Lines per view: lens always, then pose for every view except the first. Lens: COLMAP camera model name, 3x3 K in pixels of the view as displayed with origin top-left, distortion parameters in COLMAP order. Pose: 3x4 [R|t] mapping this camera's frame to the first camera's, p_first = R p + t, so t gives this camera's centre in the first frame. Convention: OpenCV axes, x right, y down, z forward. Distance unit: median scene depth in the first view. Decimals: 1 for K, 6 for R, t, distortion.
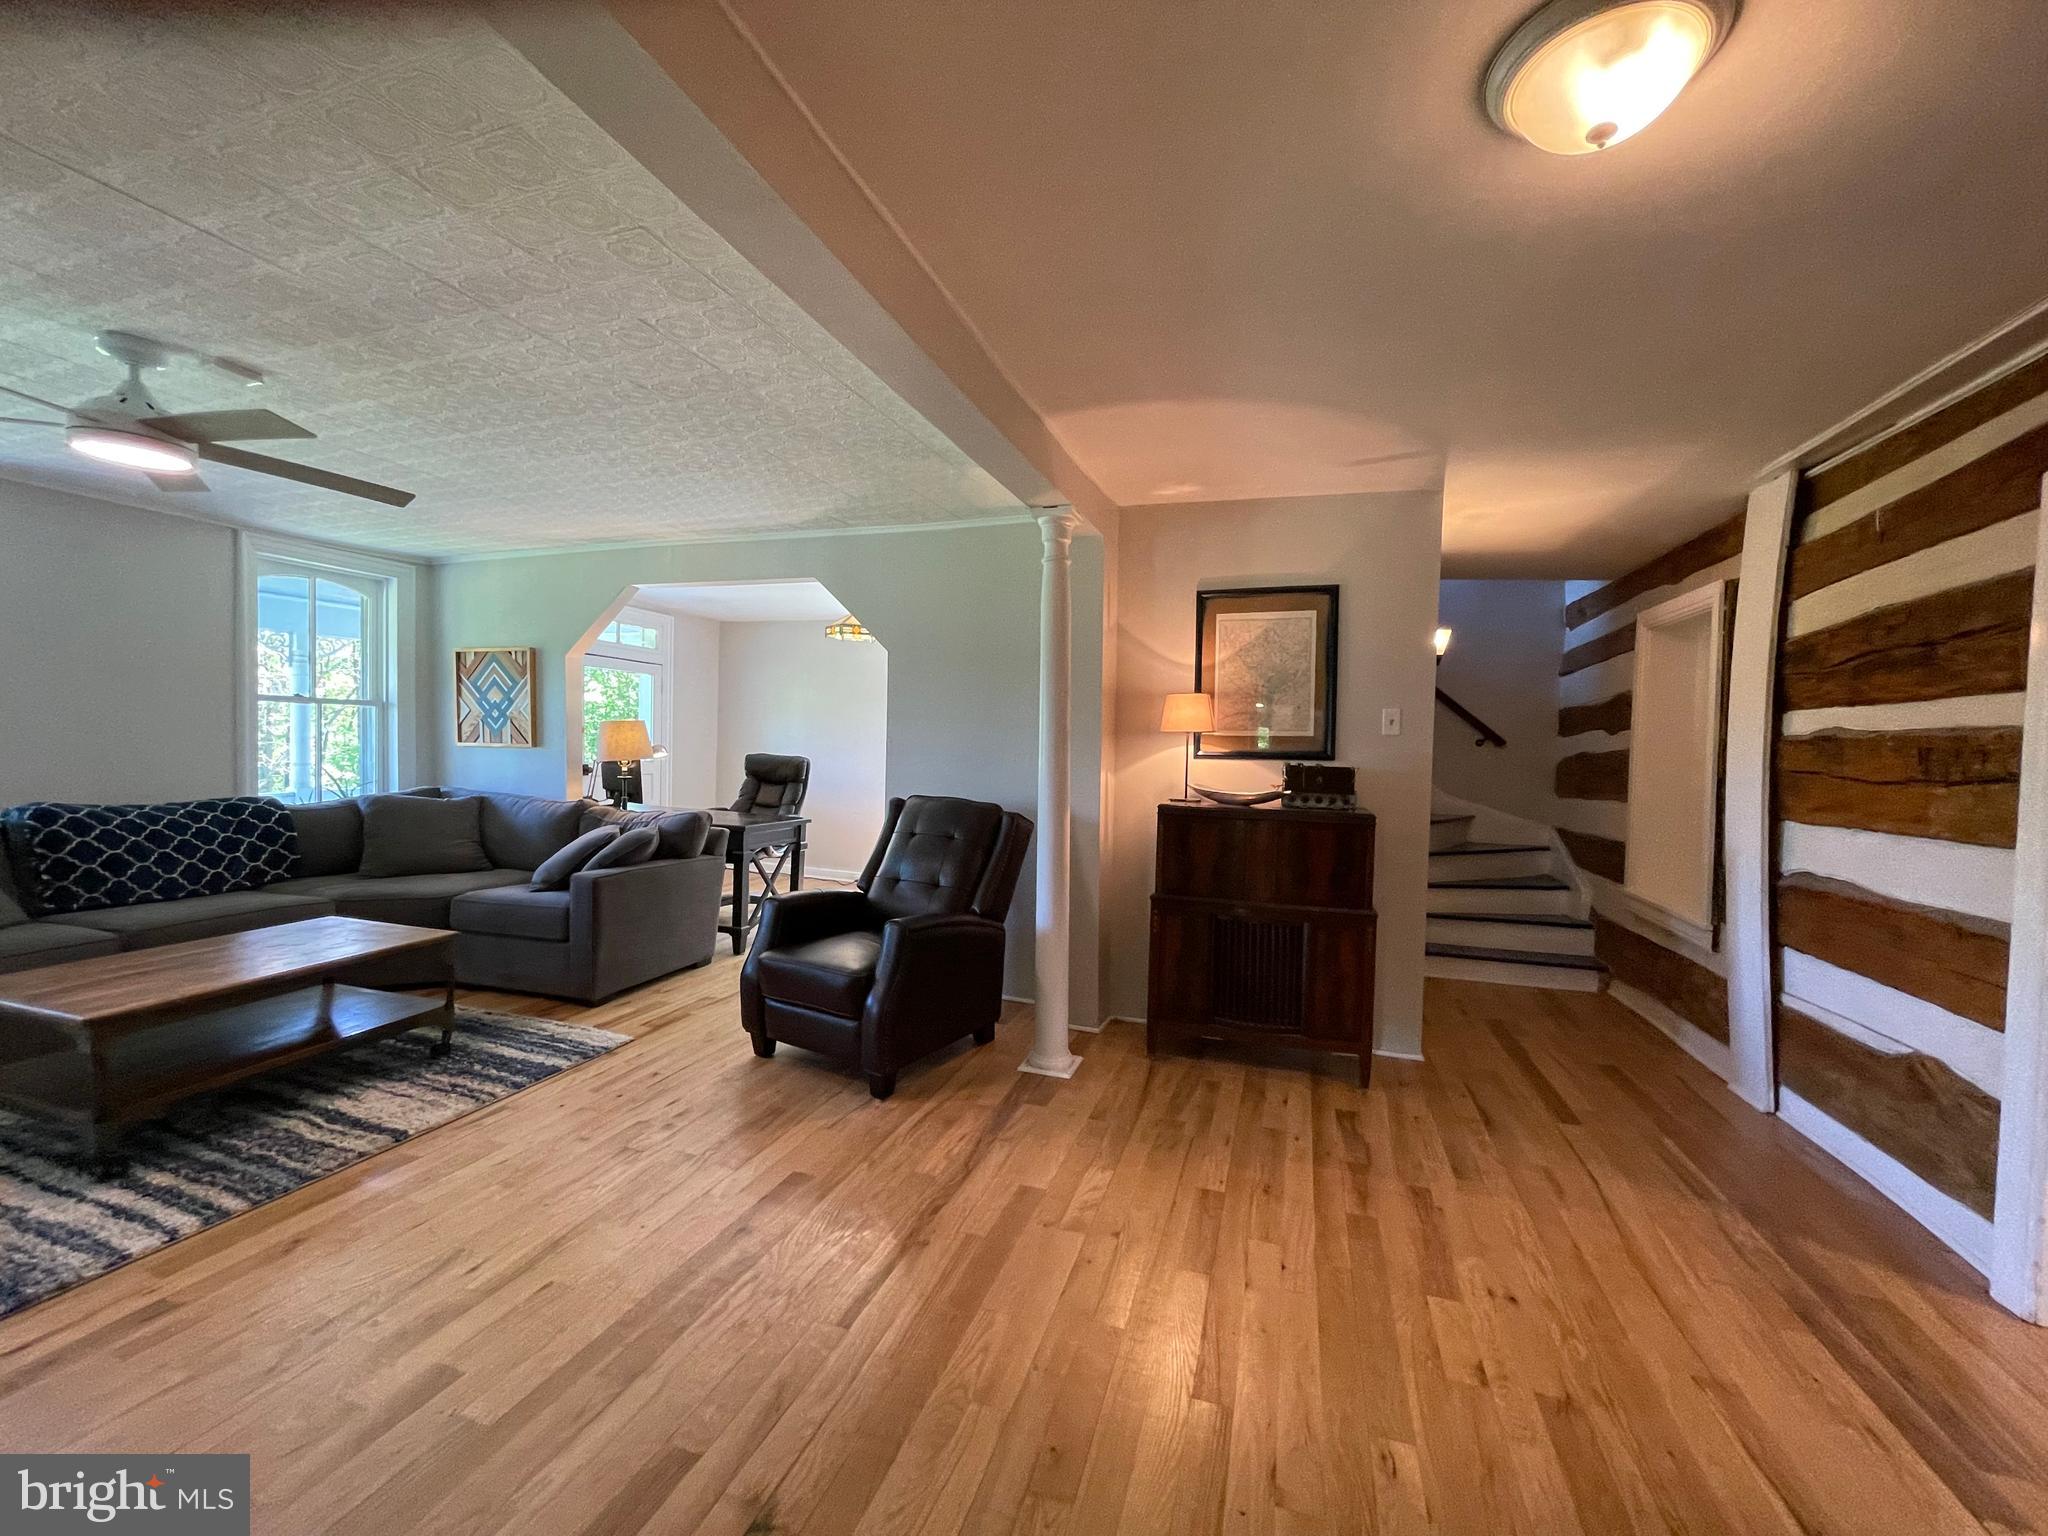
lens RADIAL K [[825.9, 0, 1026.0], [0, 825.9, 762.4], [0, 0, 1]] dist [-0.000281, 0.000173]
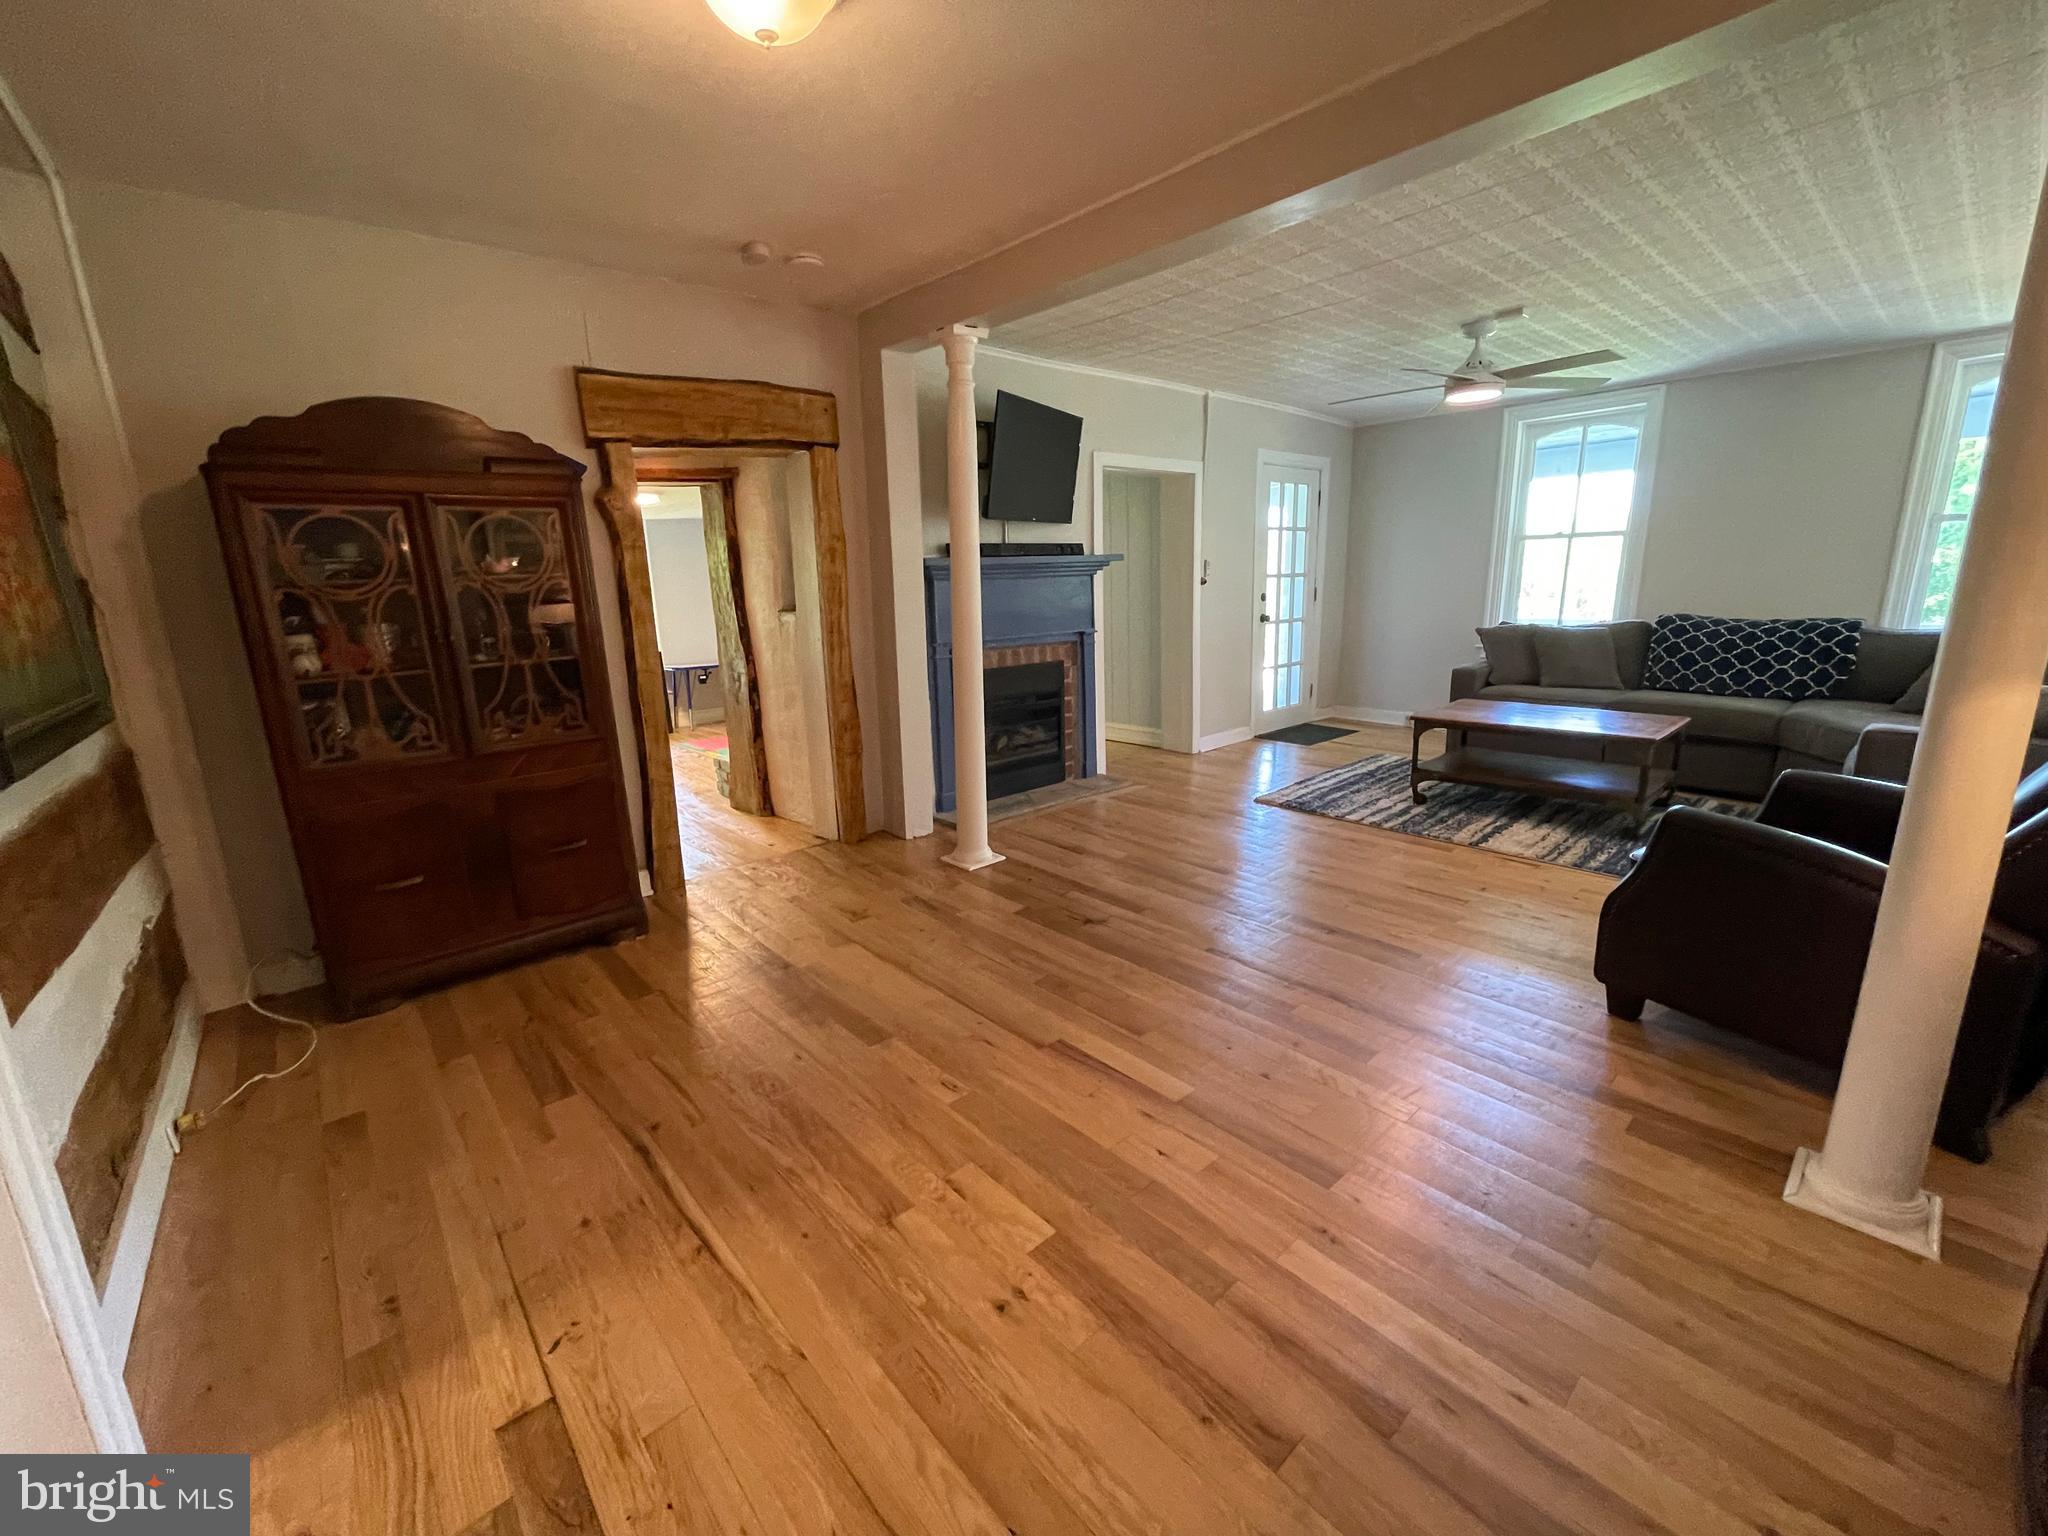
lens RADIAL K [[825.9, 0, 1026.0], [0, 825.9, 762.4], [0, 0, 1]] dist [-0.000281, 0.000173]
pose [[-0.504975, 0.179110, -0.844346, 0.653624], [-0.006518, 0.977414, 0.211235, 0.007021], [0.863109, 0.112172, -0.492402, 0.779341]]
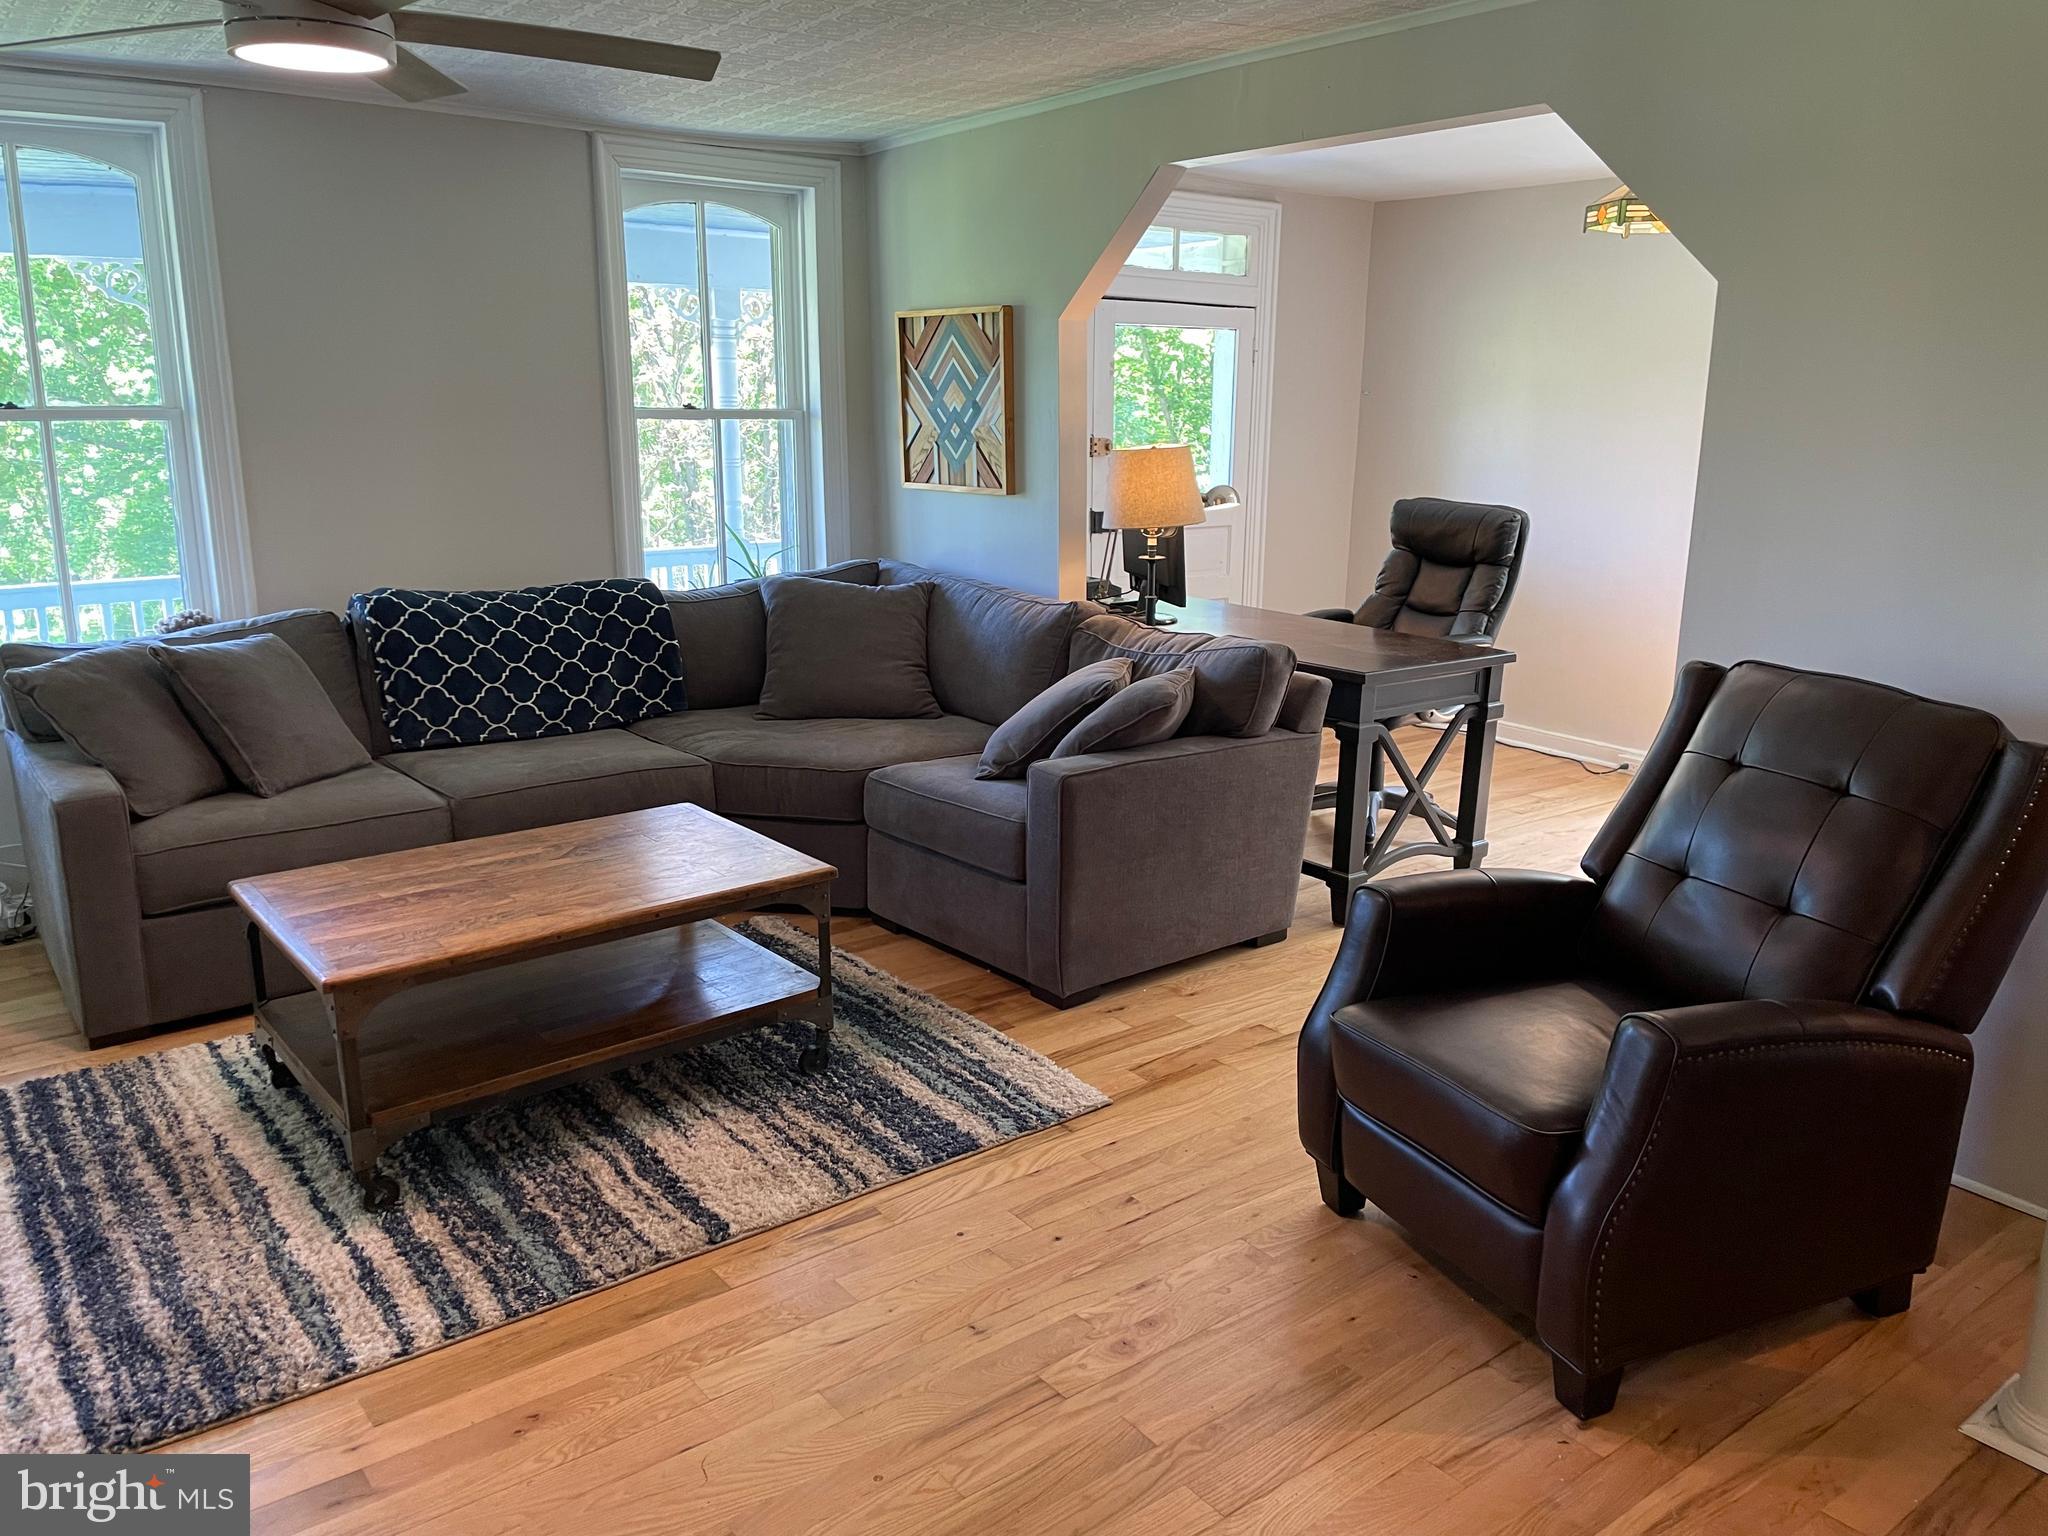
lens RADIAL K [[1544.4, 0, 1020.2], [0, 1544.4, 754.0], [0, 0, 1]] dist [0.116816, -0.155566]
pose [[0.827428, 0.110986, -0.550495, -0.004666], [-0.002536, 0.981004, 0.193970, -0.074458], [0.561566, -0.159100, 0.811992, 0.209302]]
